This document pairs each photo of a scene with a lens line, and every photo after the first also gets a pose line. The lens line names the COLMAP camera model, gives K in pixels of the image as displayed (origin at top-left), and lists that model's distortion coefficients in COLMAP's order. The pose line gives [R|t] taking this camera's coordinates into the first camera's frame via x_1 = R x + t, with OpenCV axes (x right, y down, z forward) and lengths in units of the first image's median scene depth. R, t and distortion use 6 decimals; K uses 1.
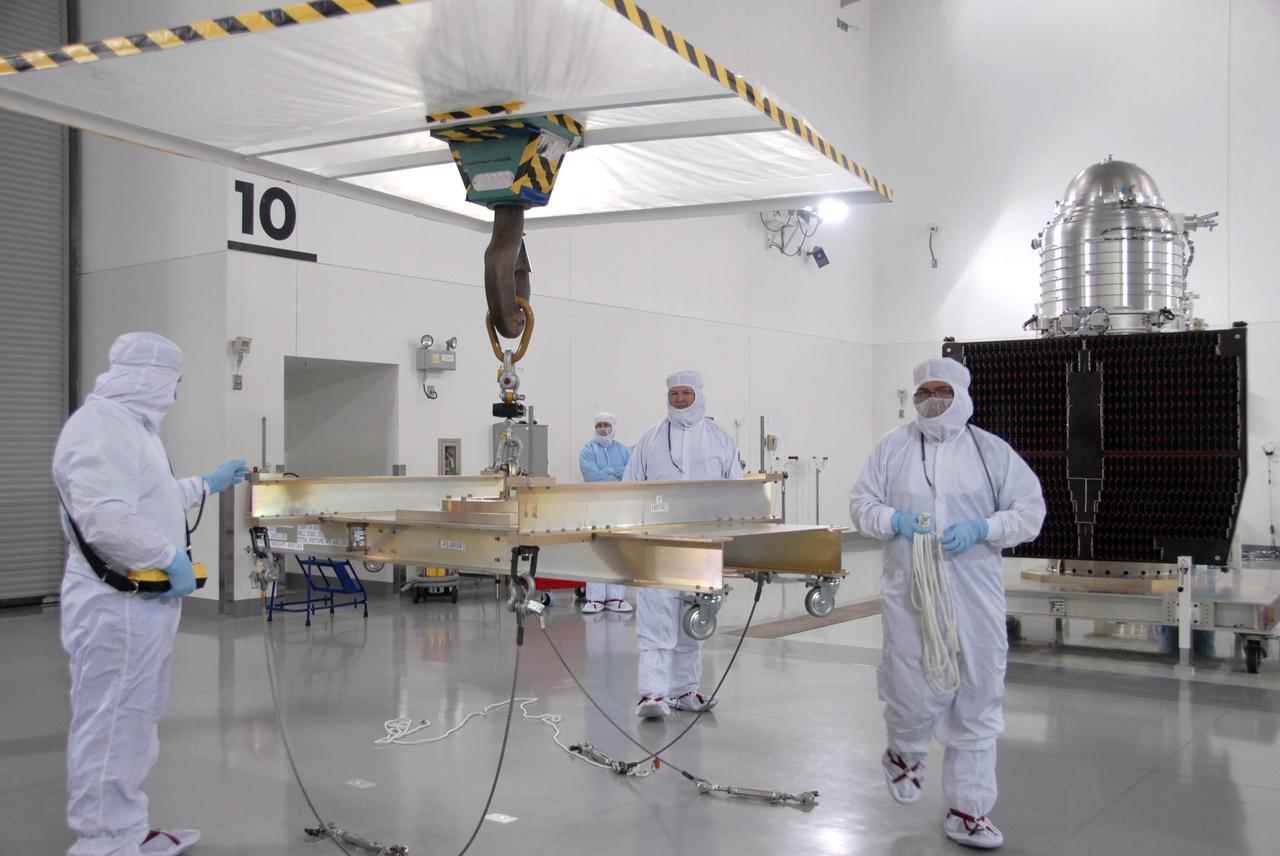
lens RADIAL K [[1335.8, 0, 641.4], [0, 1335.8, 437.3], [0, 0, 1]] dist [-0.129622, 0.000000]
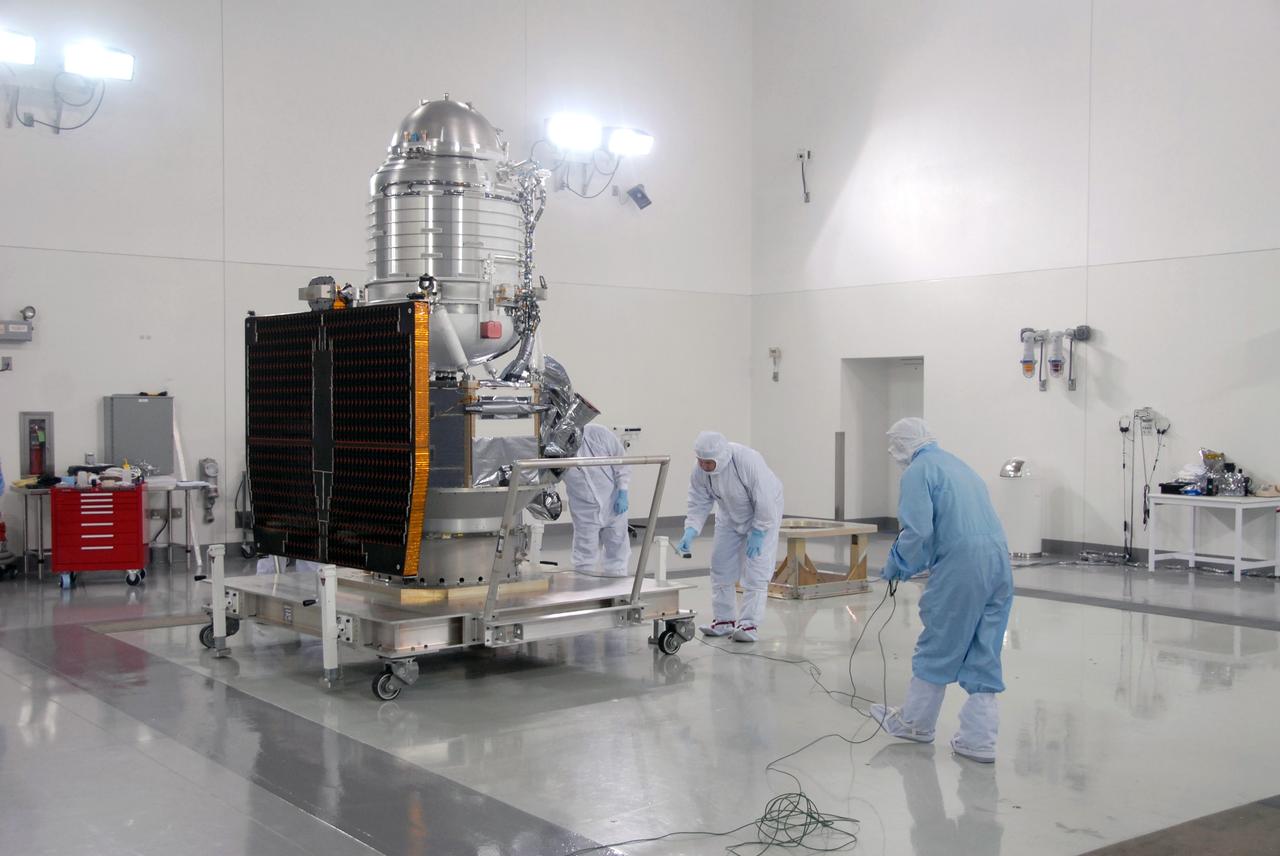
lens RADIAL K [[1530.7, 0, 645.4], [0, 1530.7, 425.8], [0, 0, 1]] dist [0.089844, 0.000000]
pose [[0.961163, 0.007076, -0.275892, 0.785310], [0.000547, 0.999620, 0.027545, -0.026060], [0.275982, -0.026626, 0.960794, 0.062728]]
